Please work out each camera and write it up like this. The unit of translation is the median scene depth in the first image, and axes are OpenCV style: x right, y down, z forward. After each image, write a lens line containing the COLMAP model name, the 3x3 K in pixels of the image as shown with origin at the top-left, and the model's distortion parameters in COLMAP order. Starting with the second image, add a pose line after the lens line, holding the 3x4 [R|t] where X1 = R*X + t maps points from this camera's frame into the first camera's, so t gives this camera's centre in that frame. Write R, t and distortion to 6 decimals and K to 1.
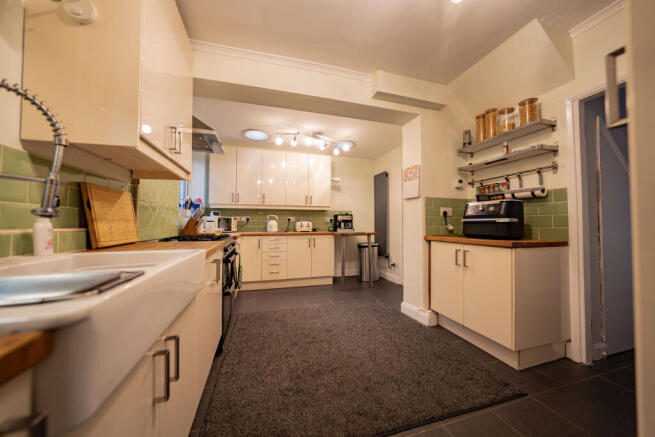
lens RADIAL K [[225.8, 0, 327.5], [0, 225.8, 218.5], [0, 0, 1]] dist [-0.025582, 0.000269]
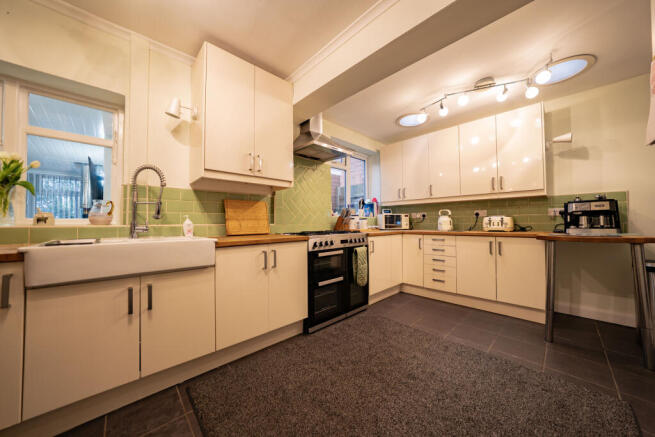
lens RADIAL K [[225.8, 0, 327.5], [0, 225.8, 218.5], [0, 0, 1]] dist [-0.025582, 0.000269]
pose [[0.454128, -0.020252, -0.890706, 0.292367], [0.029806, 0.999527, -0.007529, 0.011283], [0.890438, -0.023129, 0.454517, 0.278904]]
